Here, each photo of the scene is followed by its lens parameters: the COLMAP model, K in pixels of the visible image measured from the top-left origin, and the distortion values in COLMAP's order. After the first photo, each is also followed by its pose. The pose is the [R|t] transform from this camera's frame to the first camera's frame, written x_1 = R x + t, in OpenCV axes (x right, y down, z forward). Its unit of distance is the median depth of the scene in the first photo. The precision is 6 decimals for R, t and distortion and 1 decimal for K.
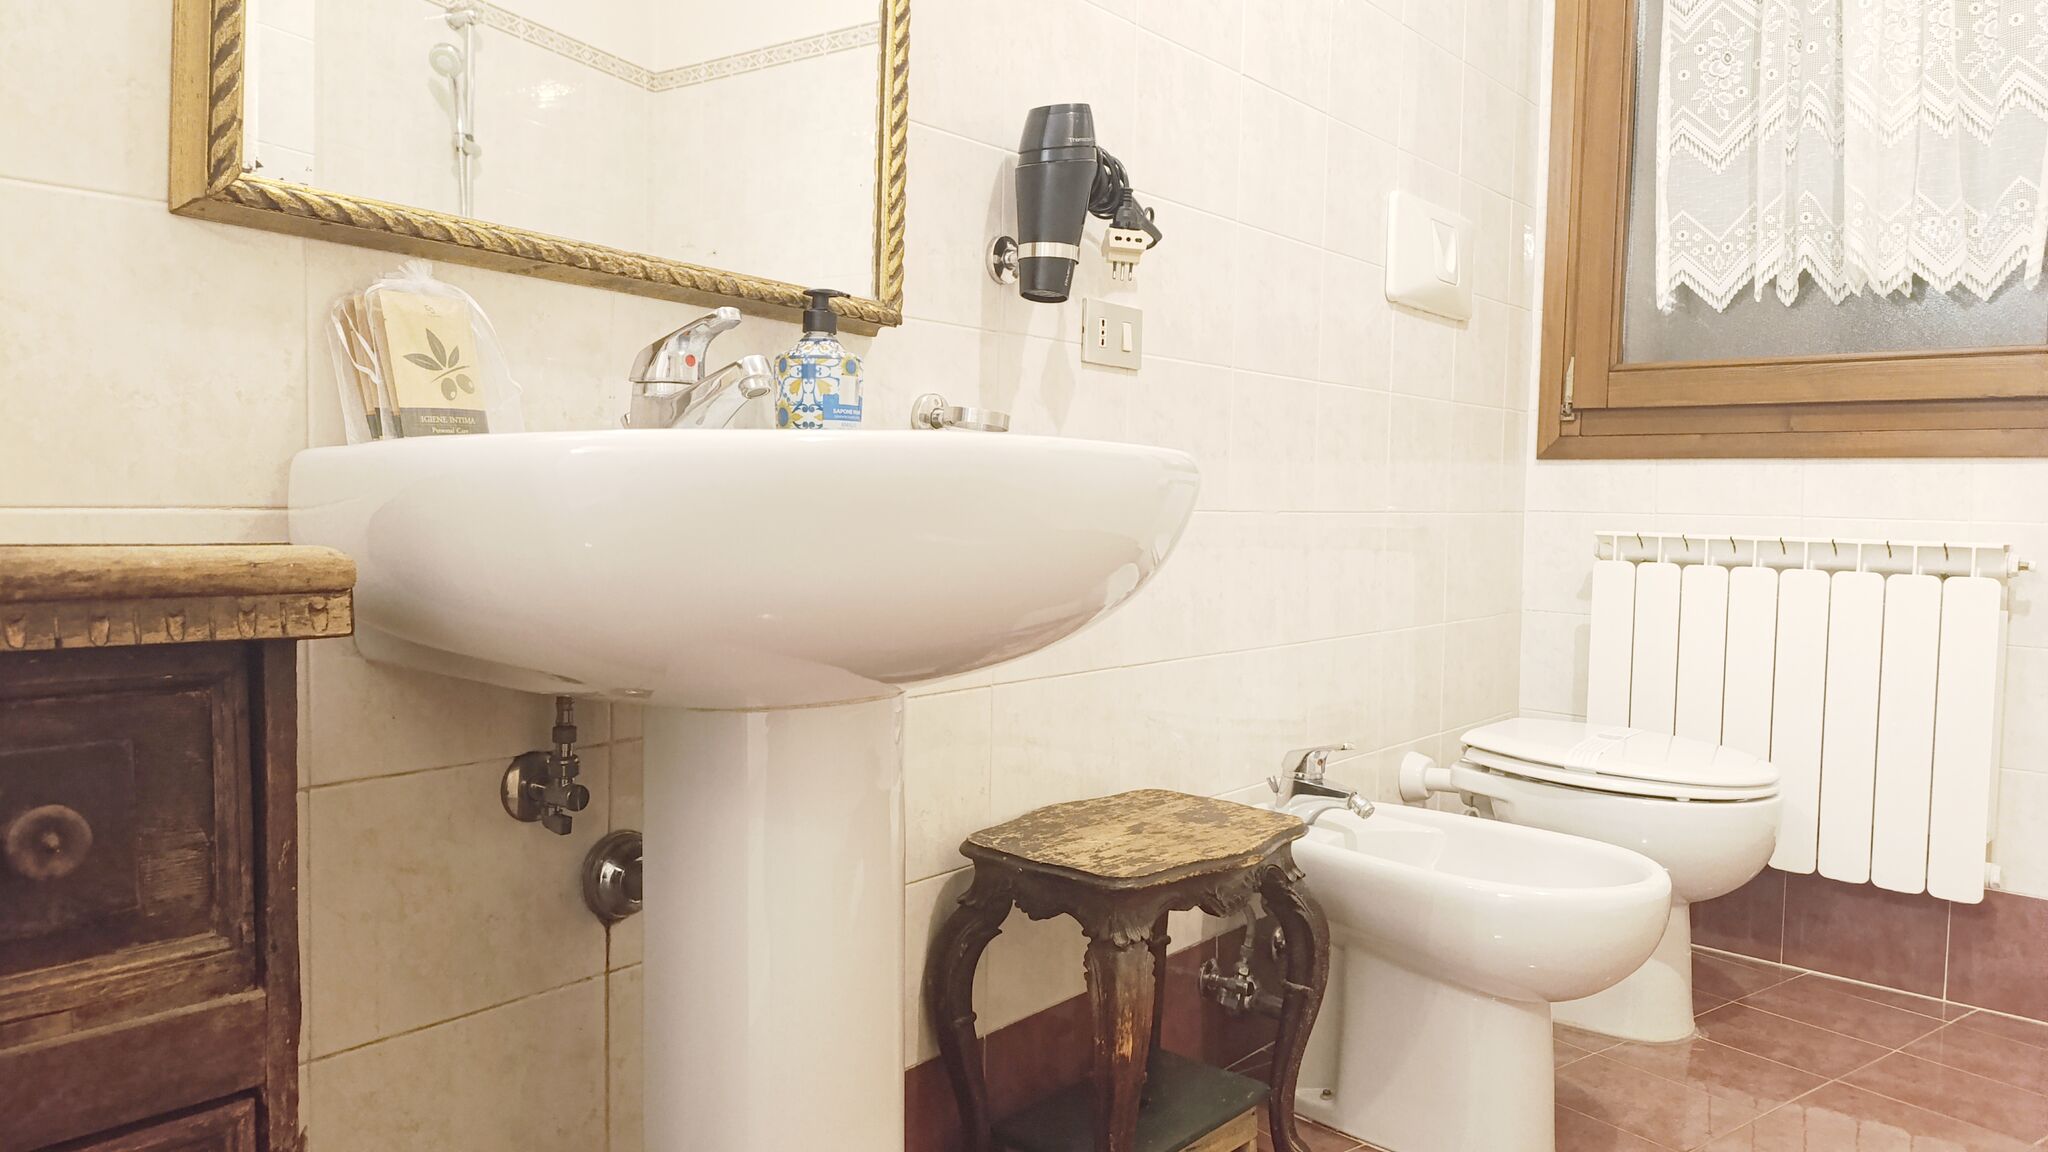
lens RADIAL K [[1398.3, 0, 1061.1], [0, 1398.3, 568.2], [0, 0, 1]] dist [0.051035, -0.061498]
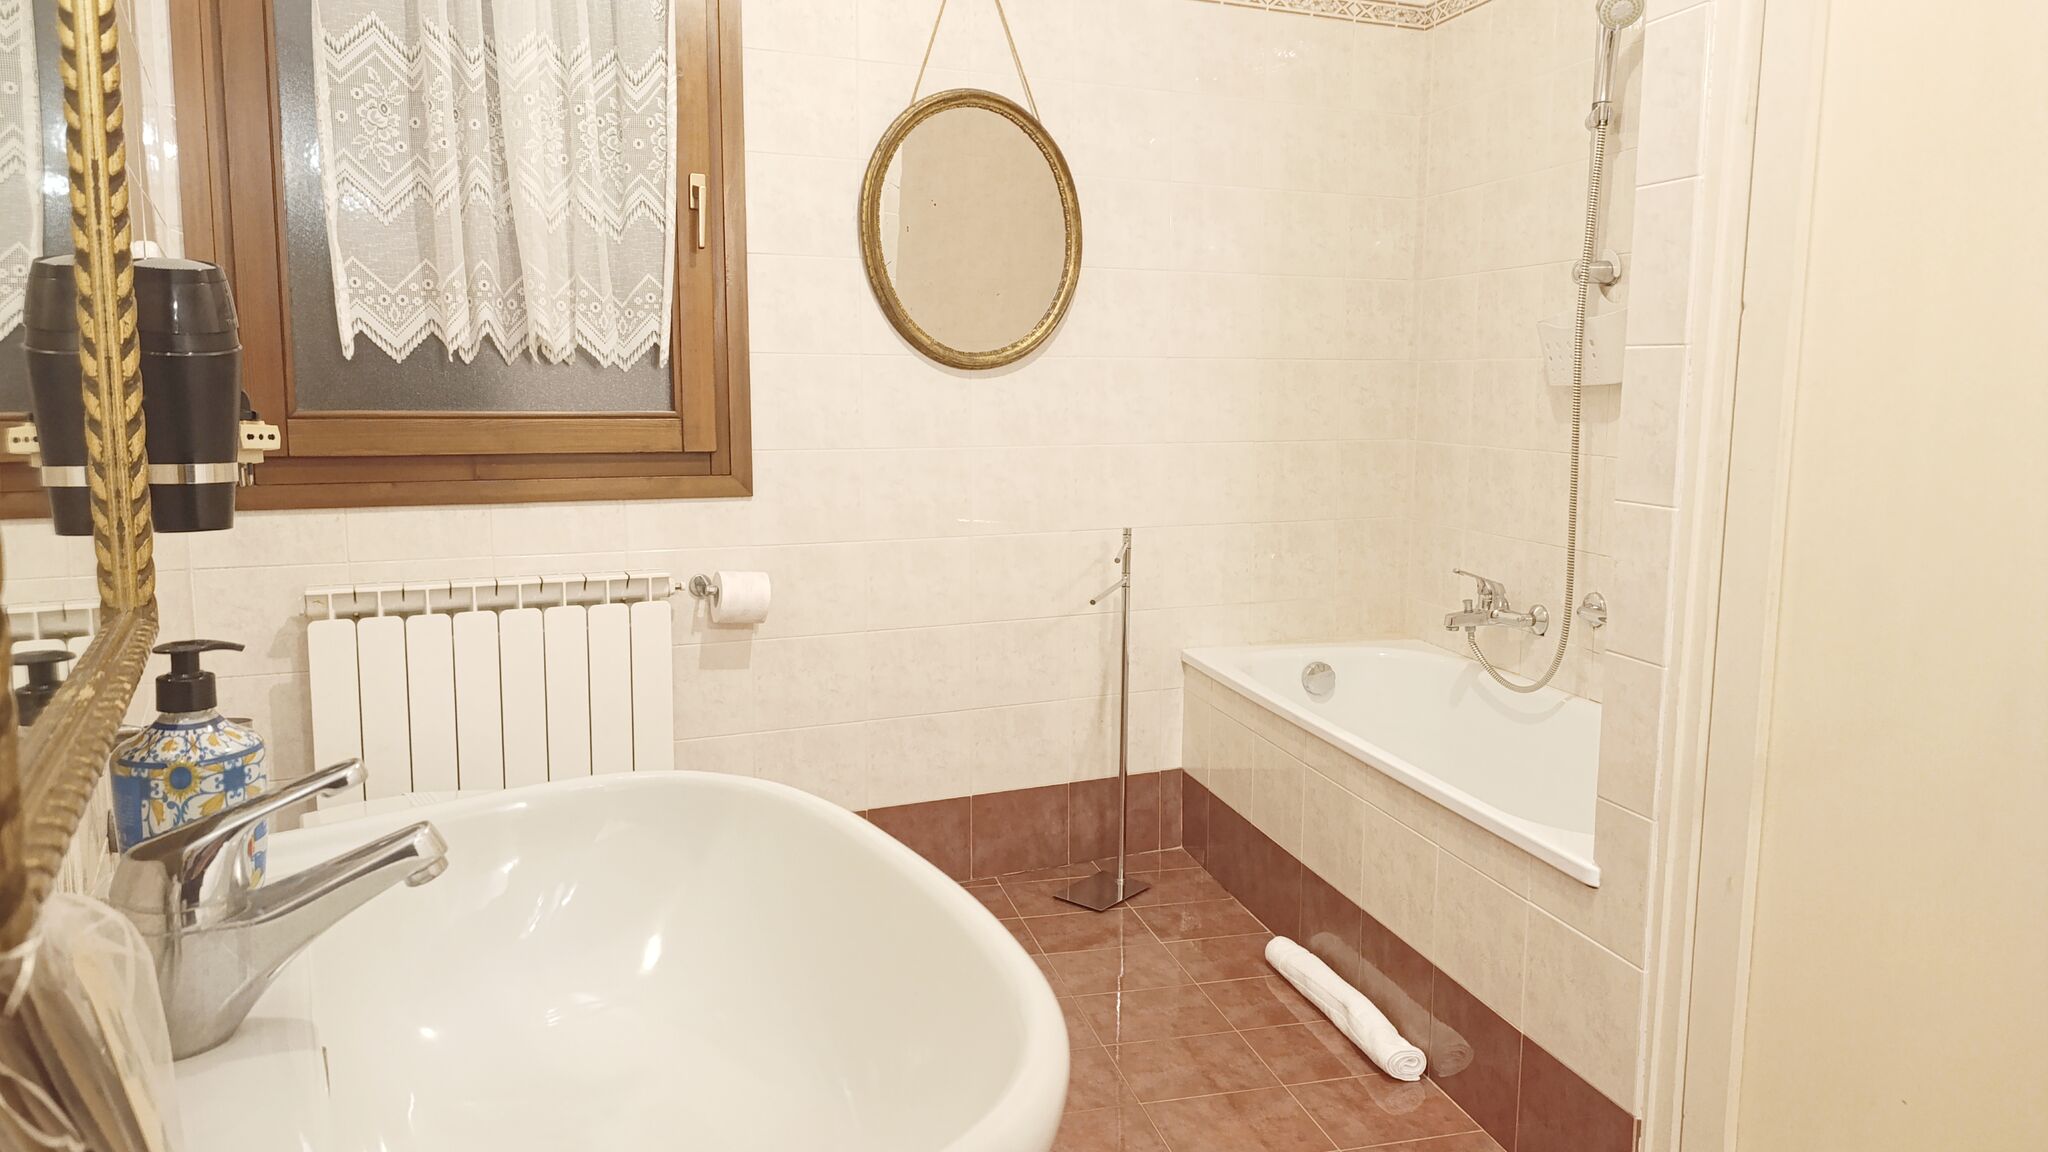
lens RADIAL K [[1398.3, 0, 1024.1], [0, 1398.3, 546.2], [0, 0, 1]] dist [0.051035, -0.061498]
pose [[0.381998, -0.127389, 0.915341, -0.340483], [0.045532, 0.991846, 0.119035, -0.167760], [-0.923041, -0.003794, 0.384683, 0.216129]]
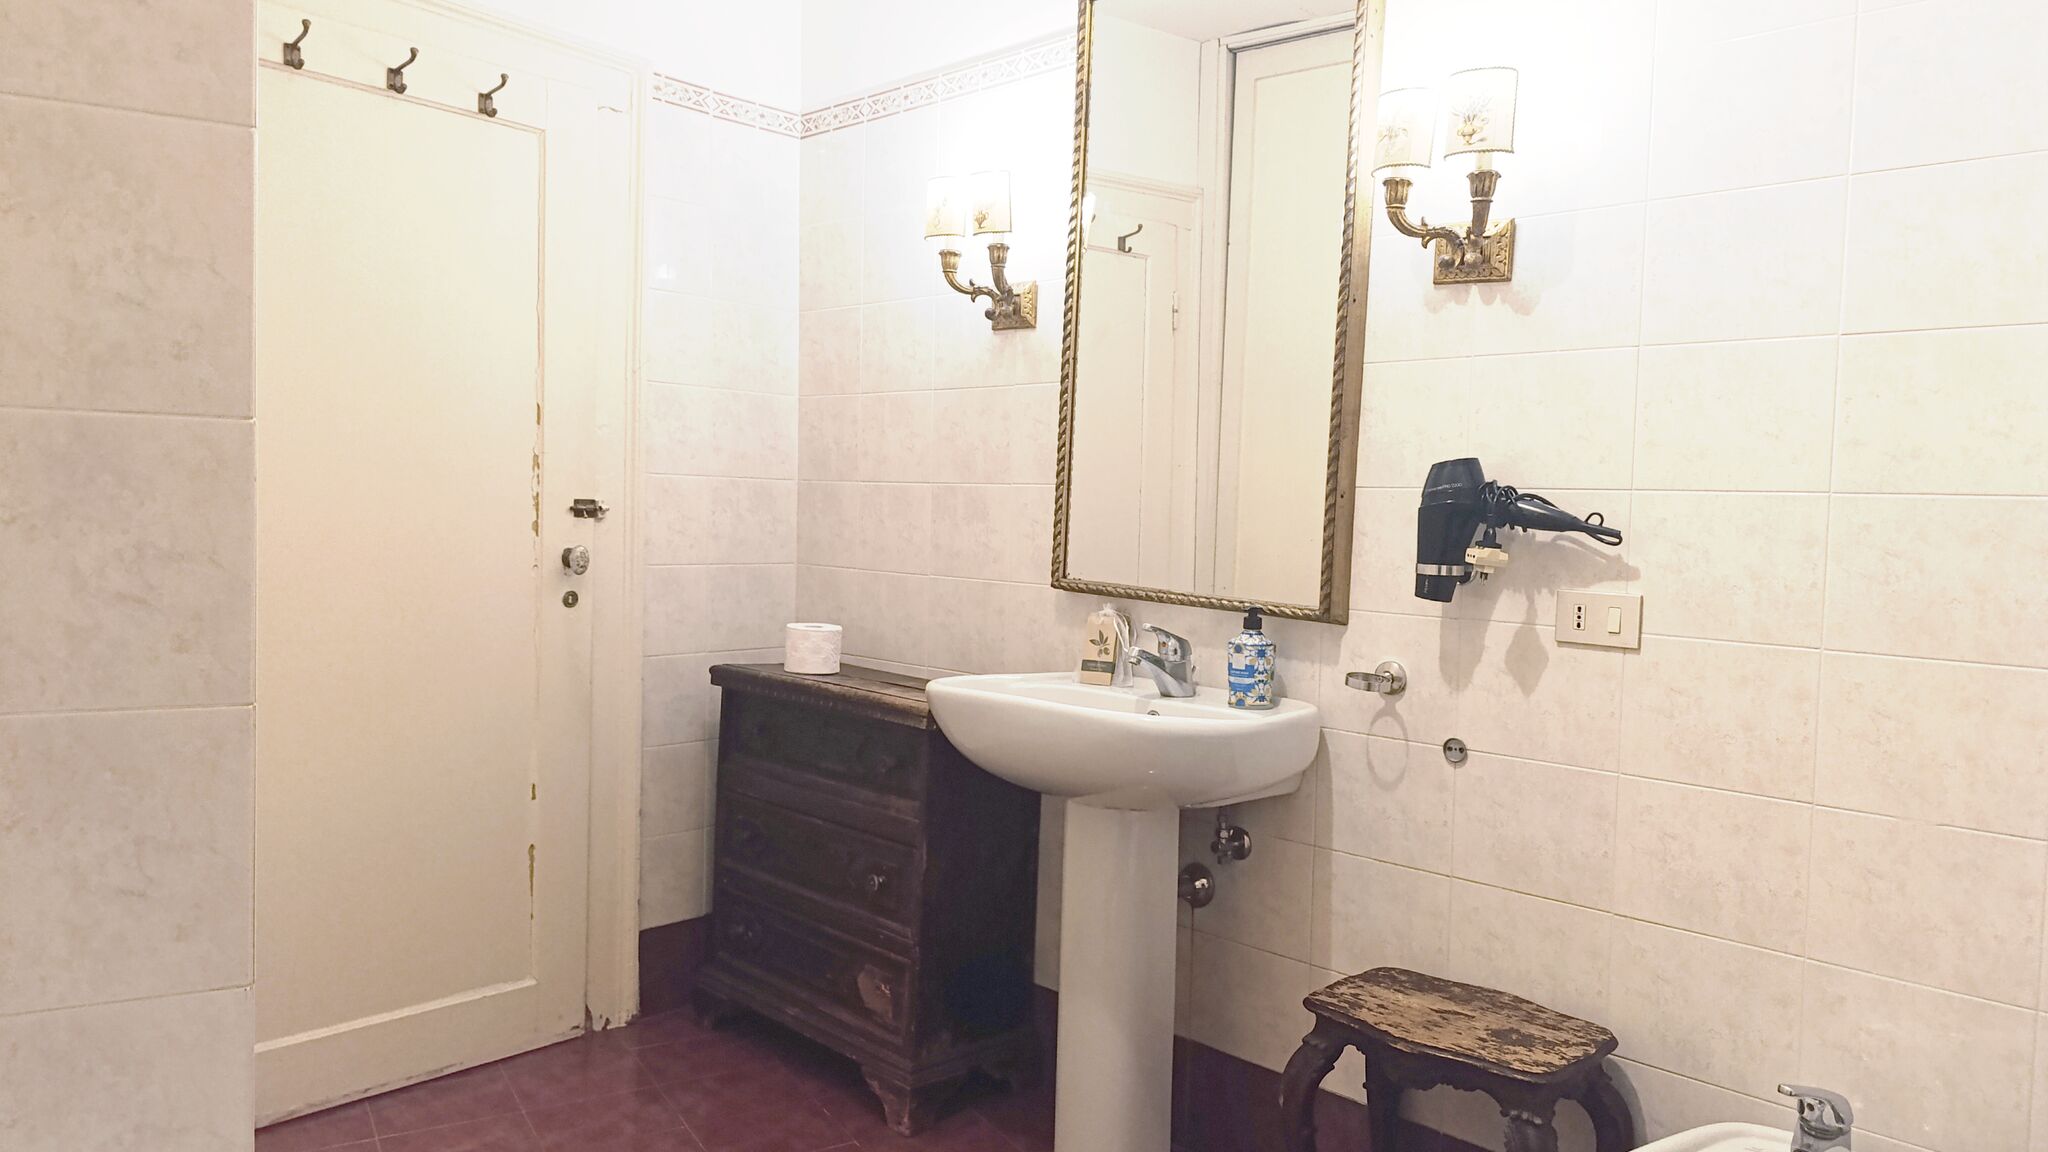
lens RADIAL K [[1398.3, 0, 1021.0], [0, 1398.3, 582.7], [0, 0, 1]] dist [0.051035, -0.061498]
pose [[-0.107795, 0.031669, -0.993669, 0.932054], [-0.085001, 0.995539, 0.040950, -0.152888], [0.990533, 0.088877, -0.104623, 0.489057]]
